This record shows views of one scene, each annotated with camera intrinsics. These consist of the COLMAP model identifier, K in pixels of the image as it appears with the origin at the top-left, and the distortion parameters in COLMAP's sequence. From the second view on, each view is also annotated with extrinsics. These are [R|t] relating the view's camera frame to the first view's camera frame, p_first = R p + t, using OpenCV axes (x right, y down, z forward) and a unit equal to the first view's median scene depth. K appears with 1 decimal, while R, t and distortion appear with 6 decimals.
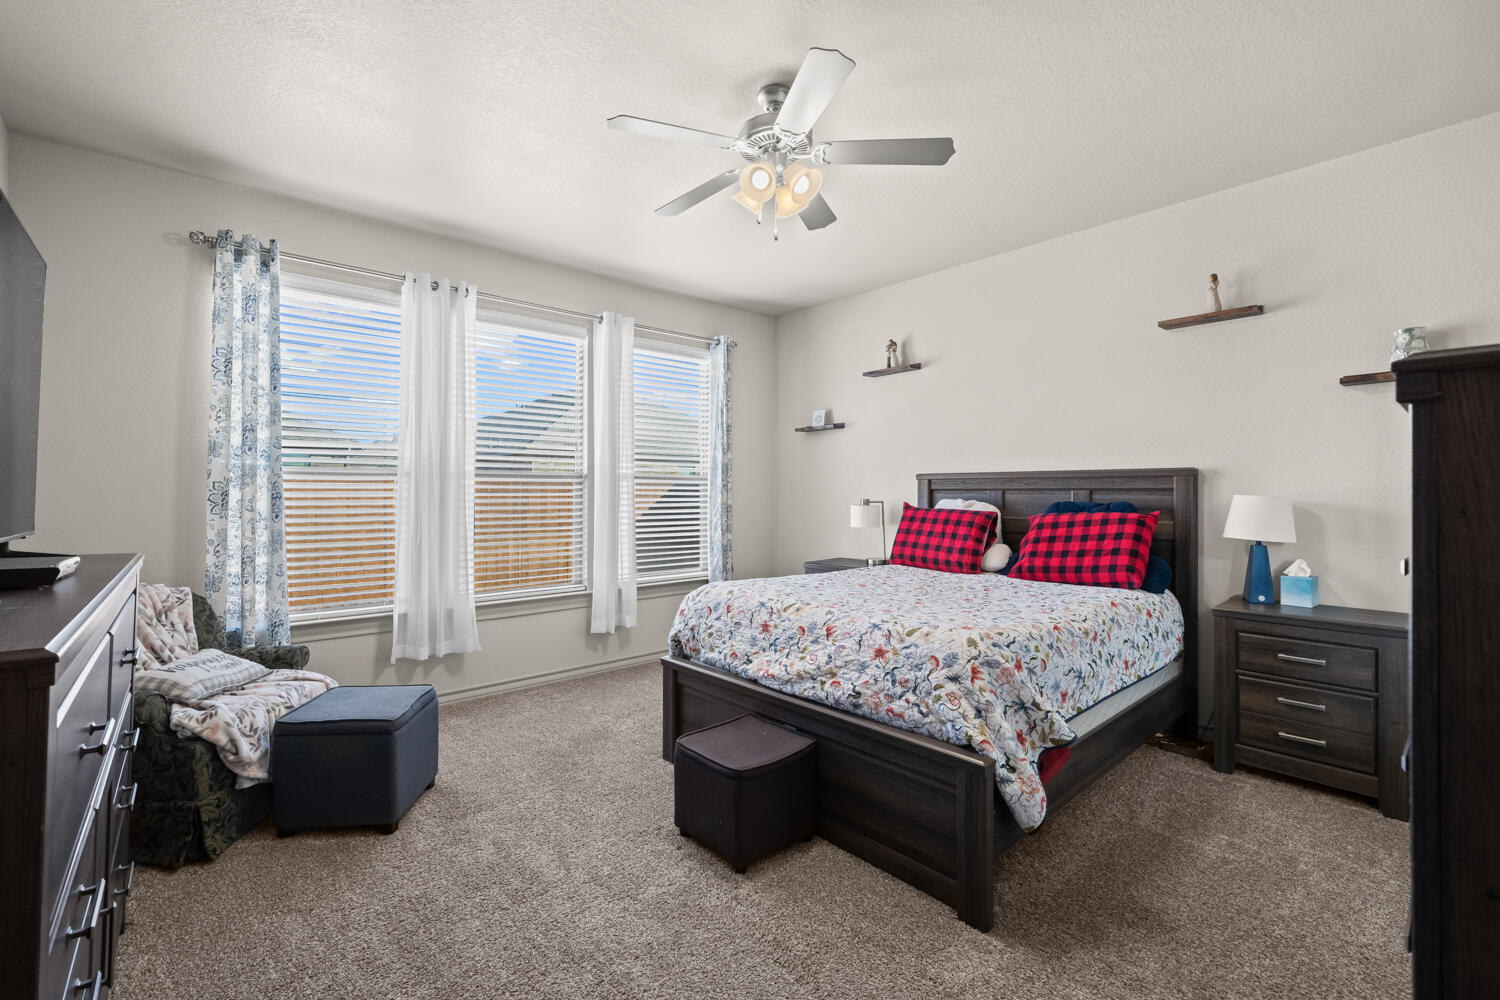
lens RADIAL K [[634.0, 0, 750.0], [0, 634.0, 500.0], [0, 0, 1]] dist [0.000419, 0.000360]
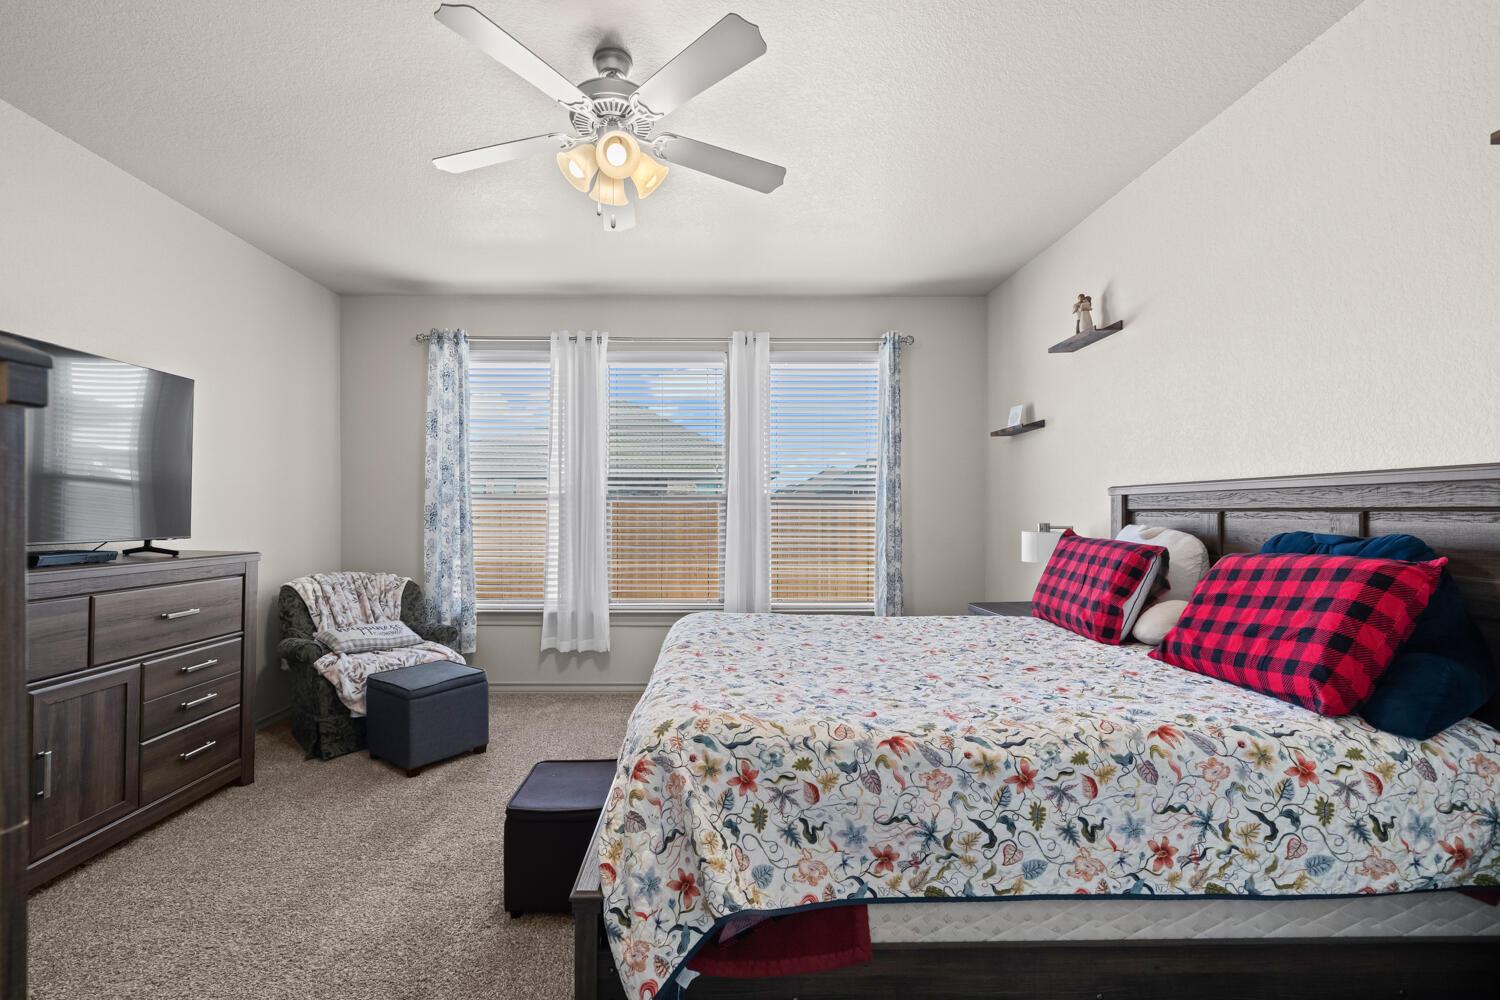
lens RADIAL K [[629.8, 0, 744.9], [0, 629.8, 522.2], [0, 0, 1]] dist [-0.003050, -0.000049]
pose [[0.761251, 0.010884, -0.648366, 0.516155], [-0.008612, 0.999941, 0.006675, -0.005903], [0.648400, 0.000503, 0.761300, 0.309709]]
